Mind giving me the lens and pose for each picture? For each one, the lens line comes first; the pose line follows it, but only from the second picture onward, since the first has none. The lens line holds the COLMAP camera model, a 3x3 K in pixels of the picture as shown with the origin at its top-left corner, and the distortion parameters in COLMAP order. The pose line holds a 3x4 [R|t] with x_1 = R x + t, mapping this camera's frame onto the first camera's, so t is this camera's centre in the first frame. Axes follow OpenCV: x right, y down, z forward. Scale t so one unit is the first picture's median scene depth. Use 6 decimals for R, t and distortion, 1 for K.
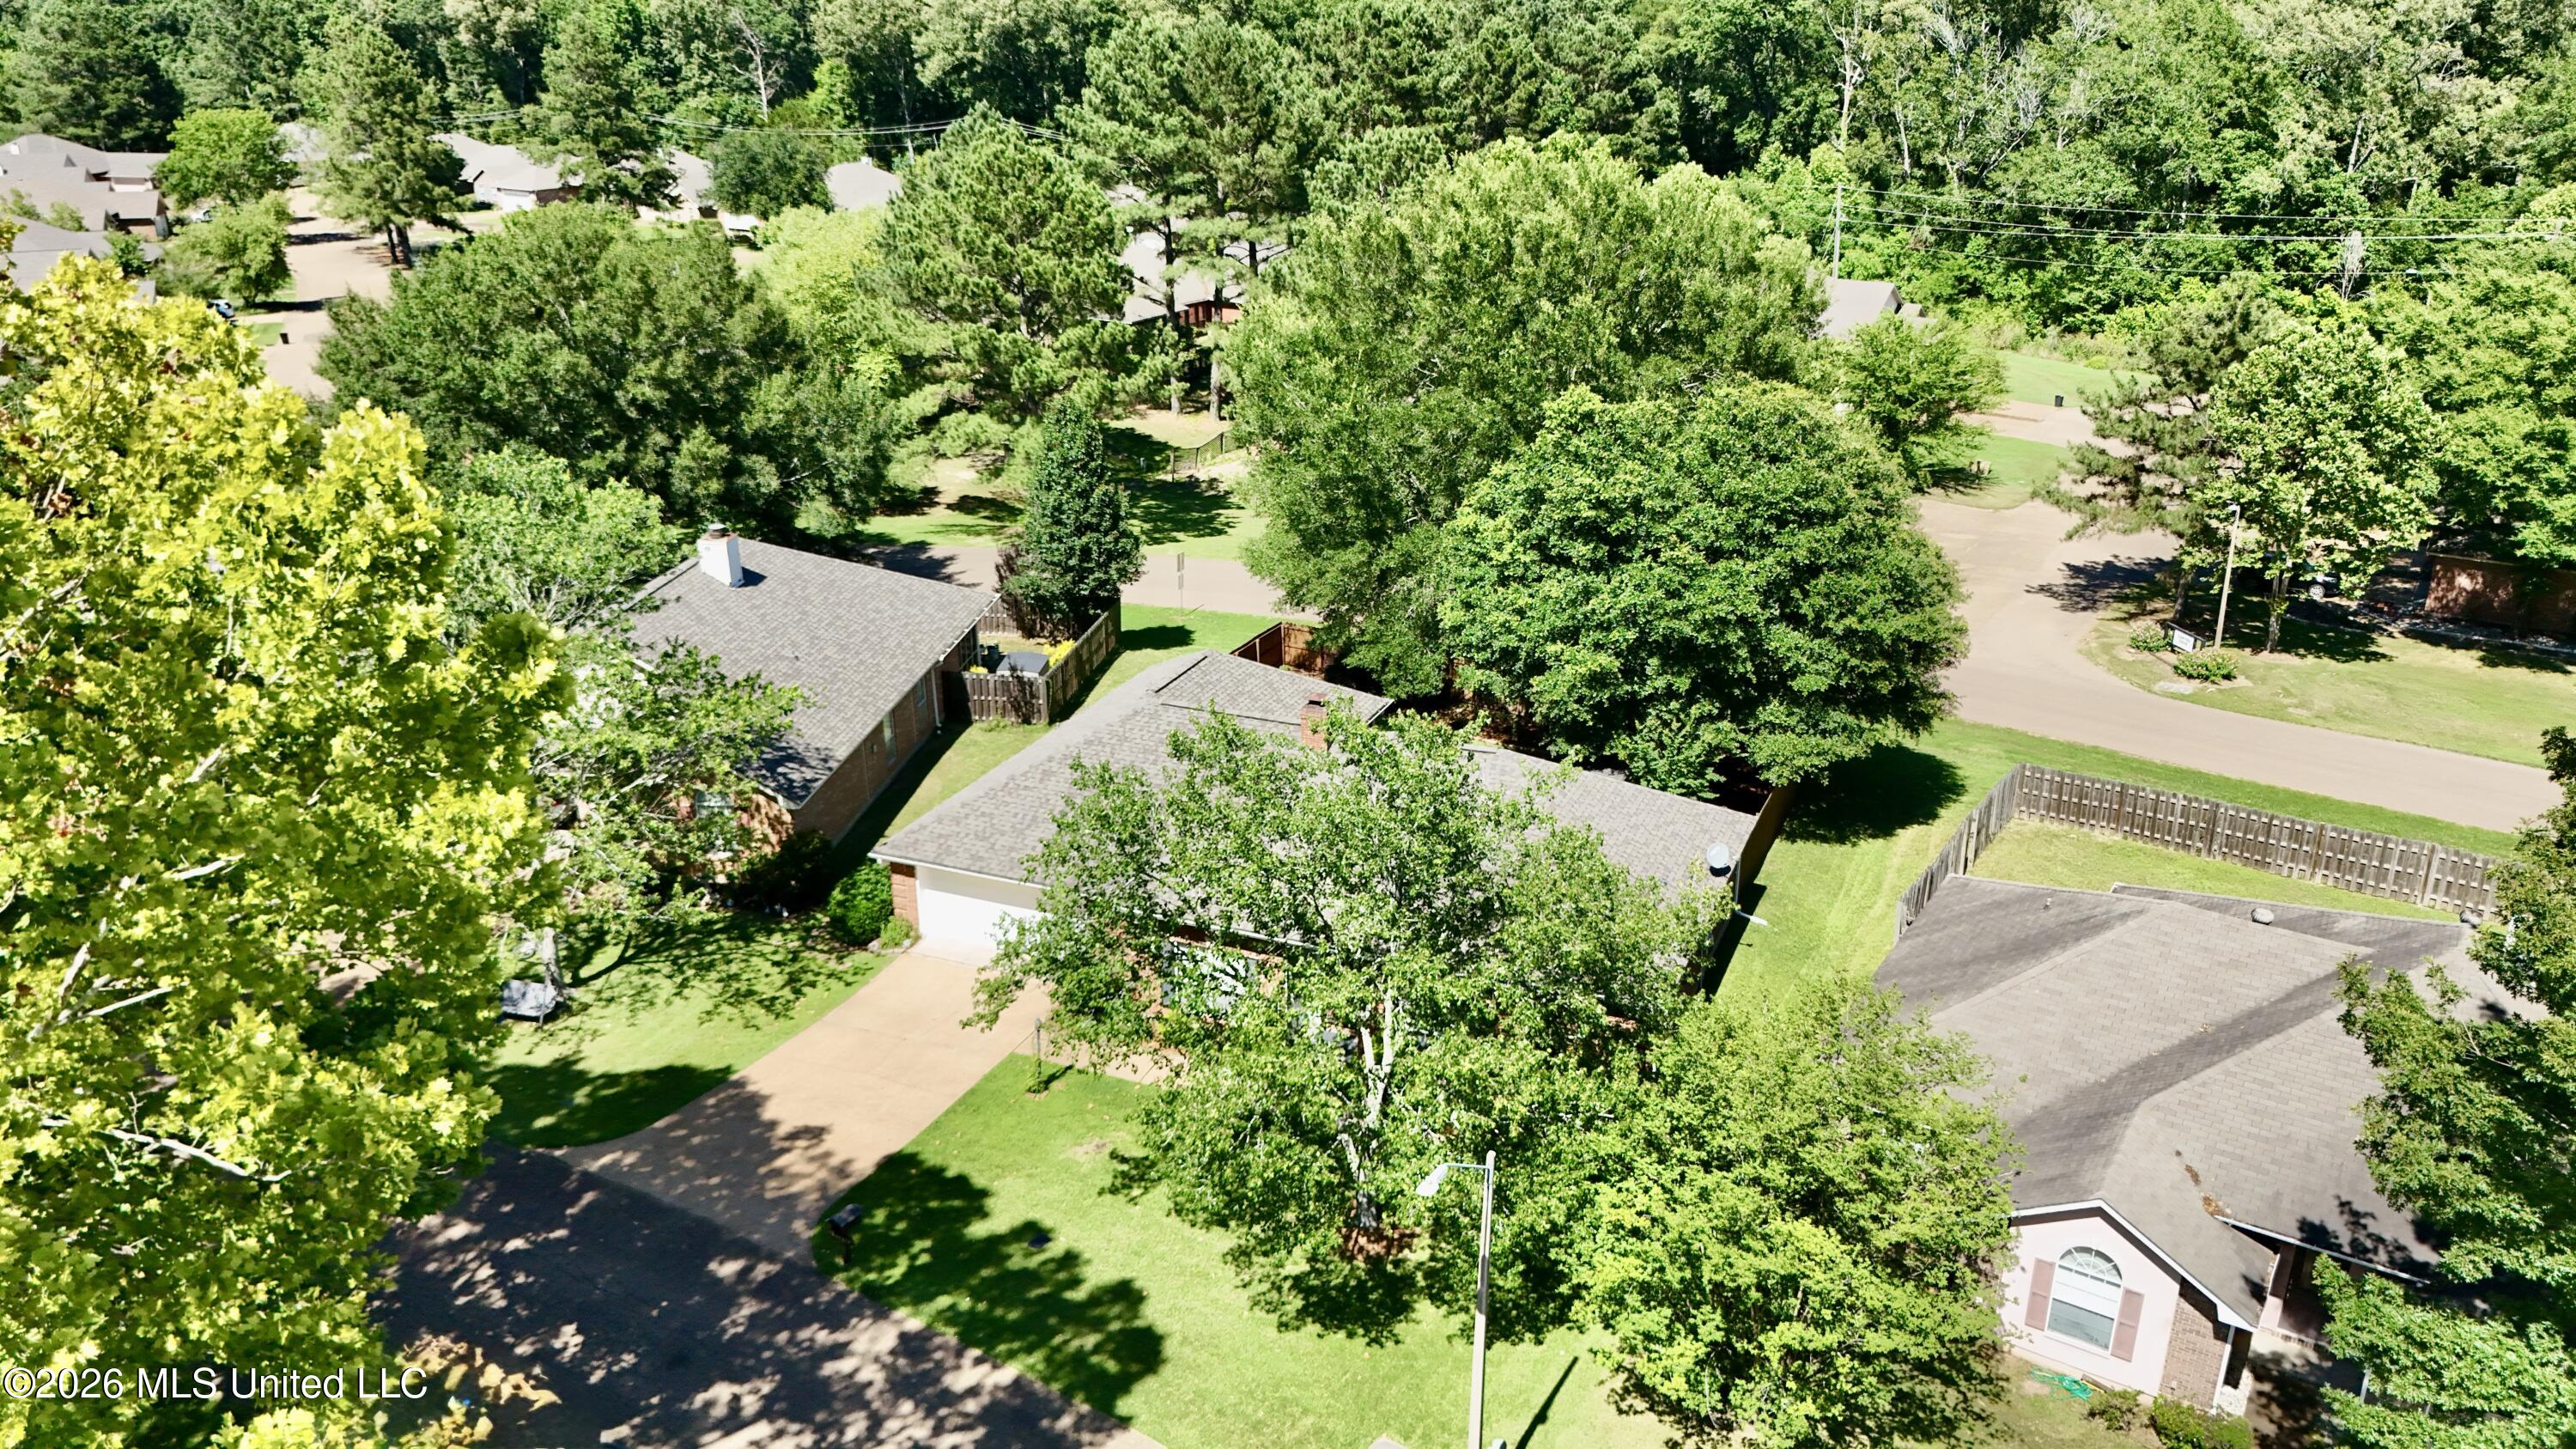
lens RADIAL K [[1892.0, 0, 1288.0], [0, 1892.0, 724.5], [0, 0, 1]] dist [0.002599, -0.006549]
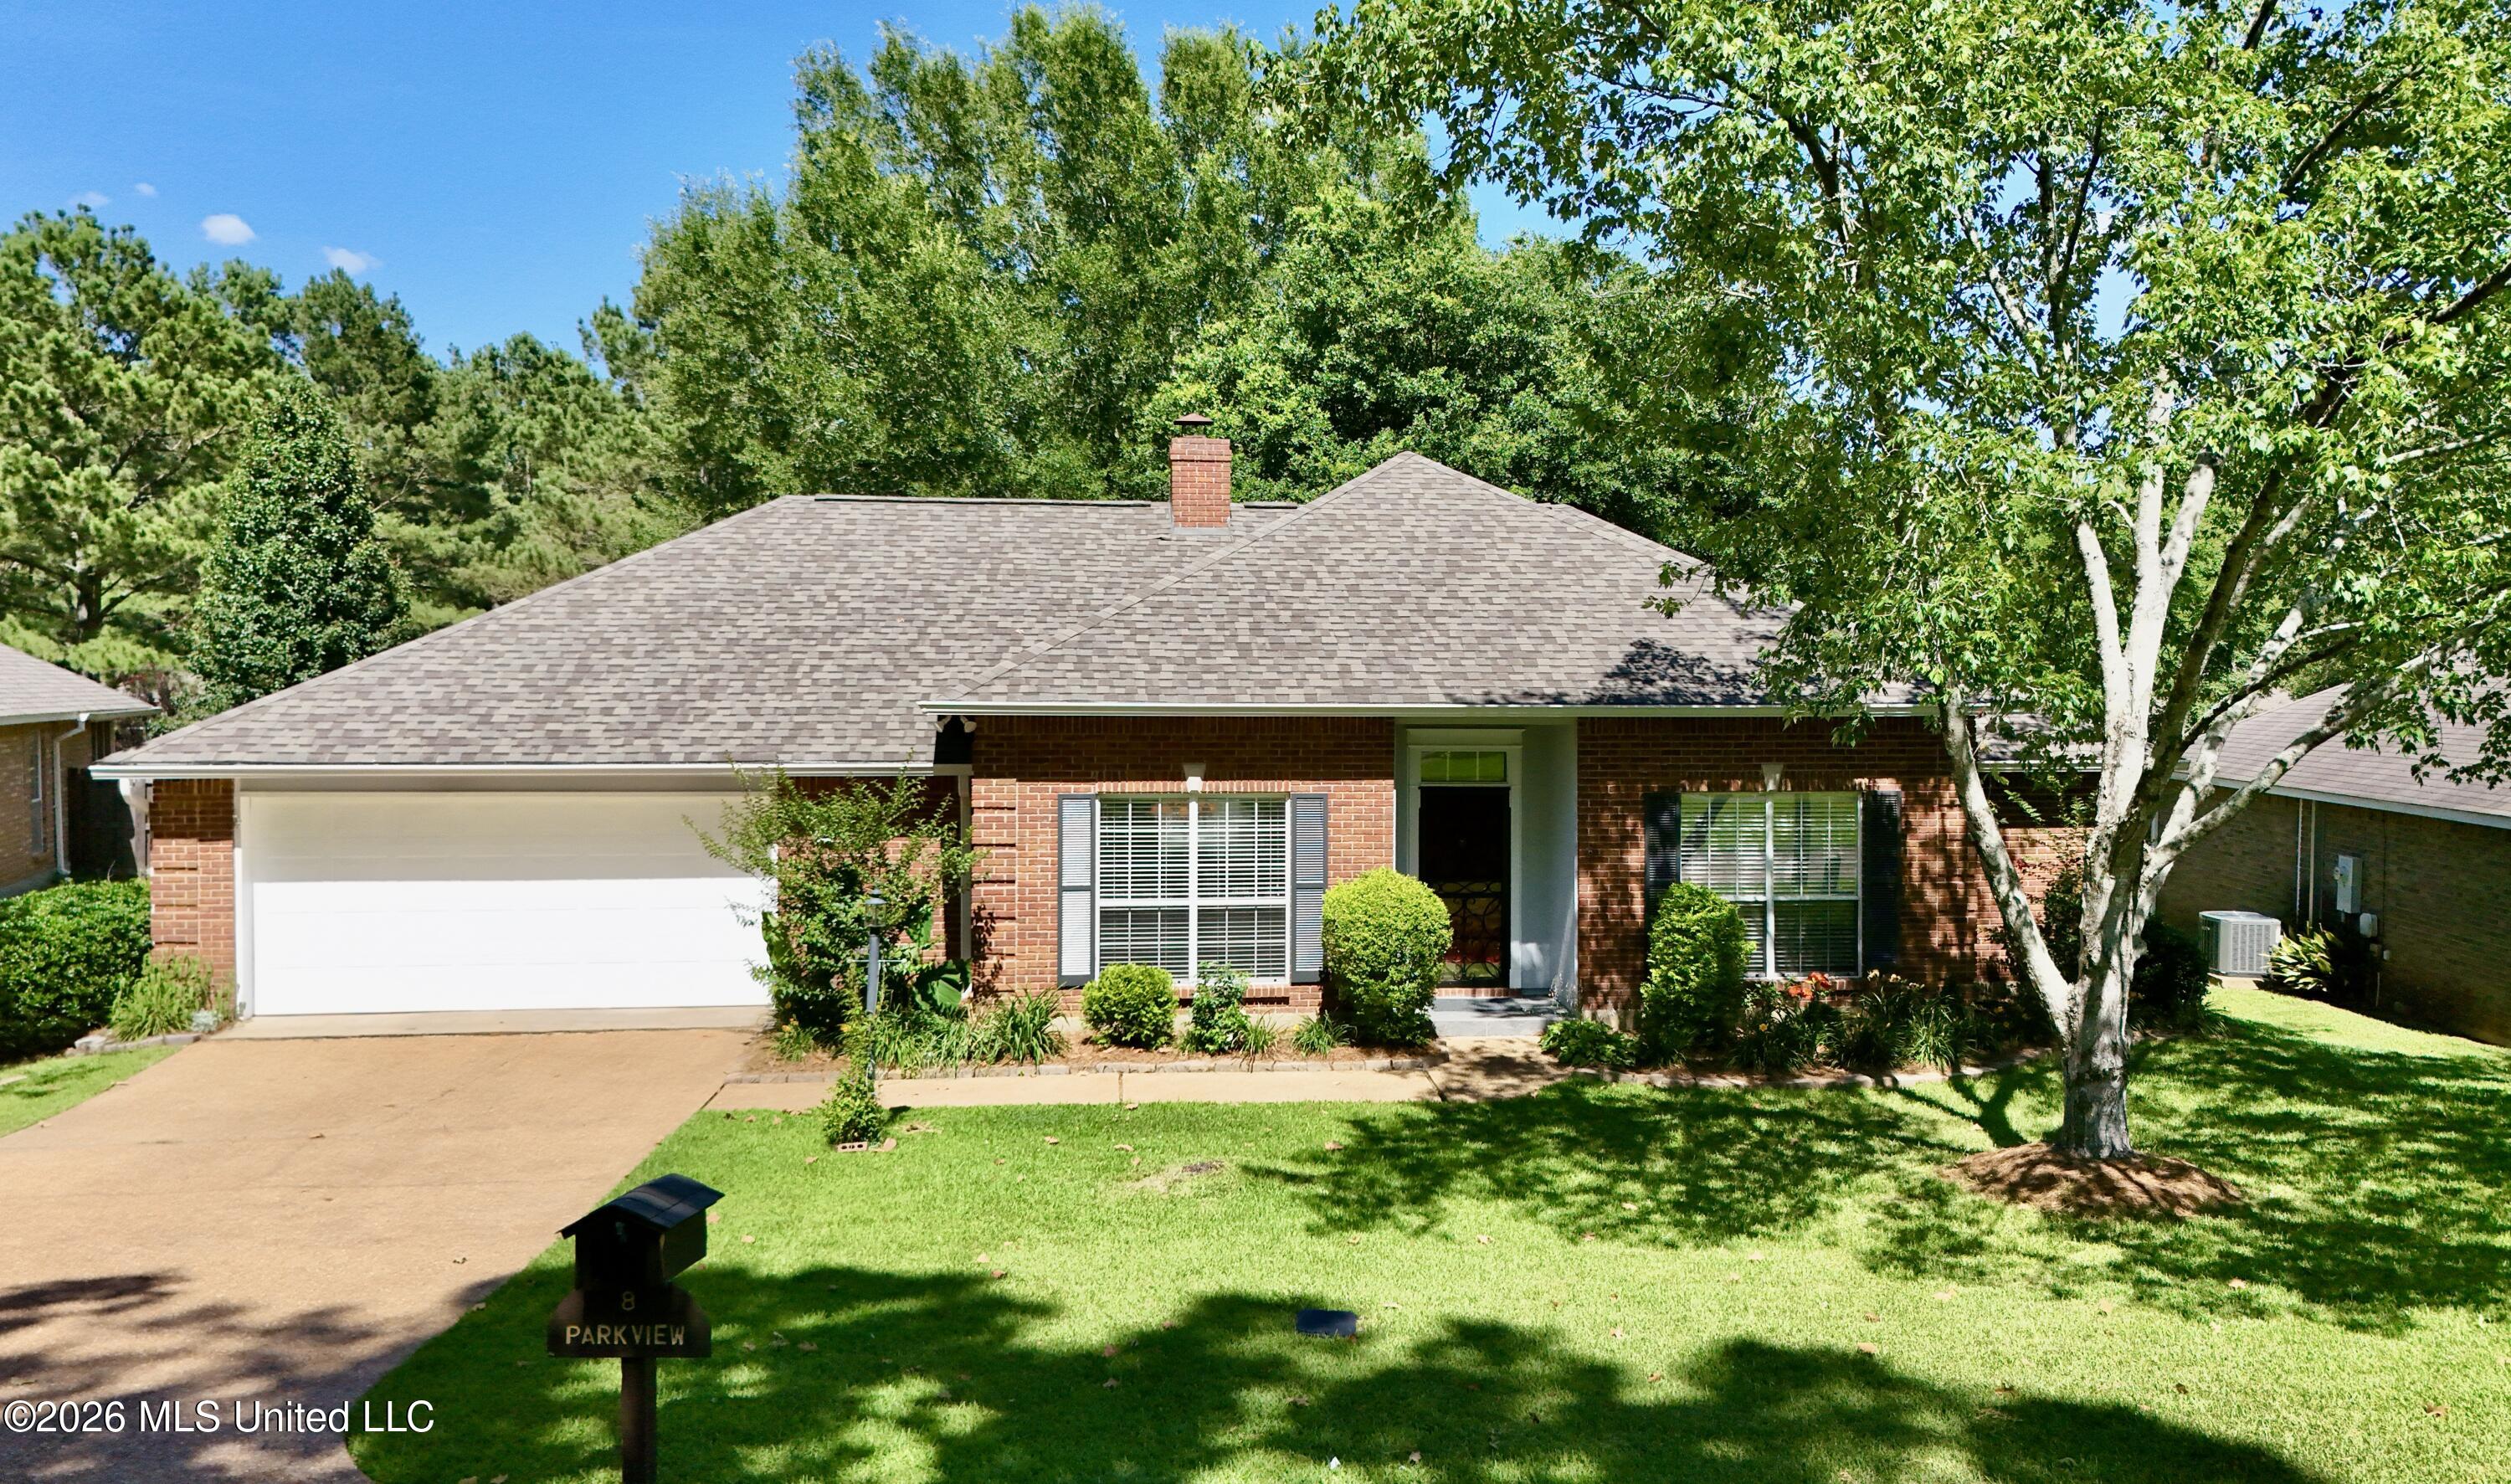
lens RADIAL K [[2014.3, 0, 1255.5], [0, 2014.3, 742.0], [0, 0, 1]] dist [0.002216, -0.007595]
pose [[0.872240, 0.015292, 0.488840, -0.214462], [0.170732, 0.927111, -0.333640, 0.225785], [-0.458311, 0.374474, 0.806052, 0.586467]]
